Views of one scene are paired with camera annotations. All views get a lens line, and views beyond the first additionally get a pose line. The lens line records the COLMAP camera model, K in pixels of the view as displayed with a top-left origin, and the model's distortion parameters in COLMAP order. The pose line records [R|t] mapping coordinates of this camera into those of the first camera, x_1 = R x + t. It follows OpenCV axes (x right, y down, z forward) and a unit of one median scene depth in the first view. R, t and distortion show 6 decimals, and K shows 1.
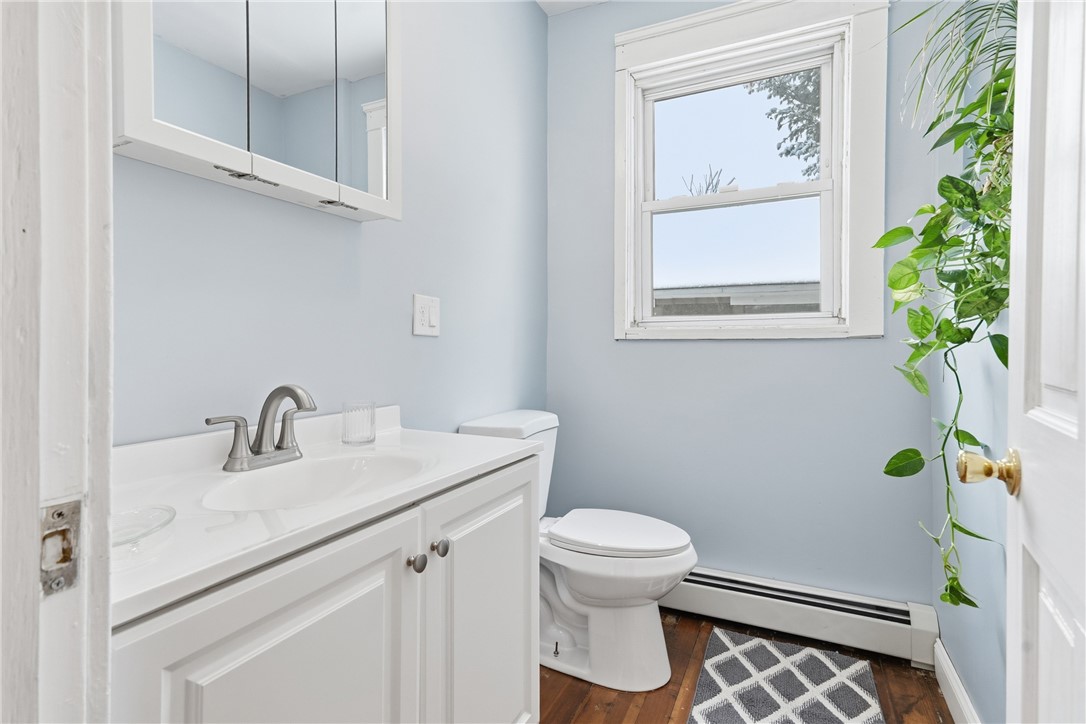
lens RADIAL K [[514.9, 0, 538.1], [0, 514.9, 354.2], [0, 0, 1]] dist [-0.015610, 0.030926]
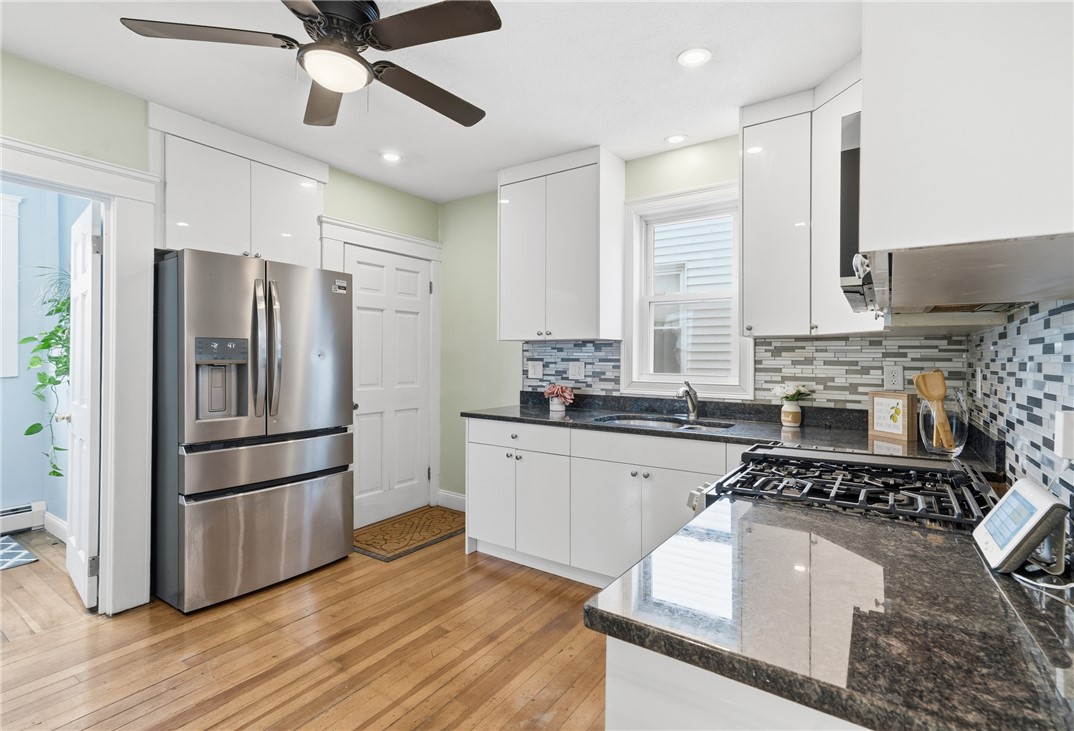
lens RADIAL K [[512.9, 0, 543.9], [0, 512.9, 361.3], [0, 0, 1]] dist [0.023044, 0.000271]
pose [[0.145002, -0.006295, 0.989411, -1.616665], [-0.000509, 0.999979, 0.006437, -0.152035], [-0.989431, -0.001437, 0.144995, -2.032962]]
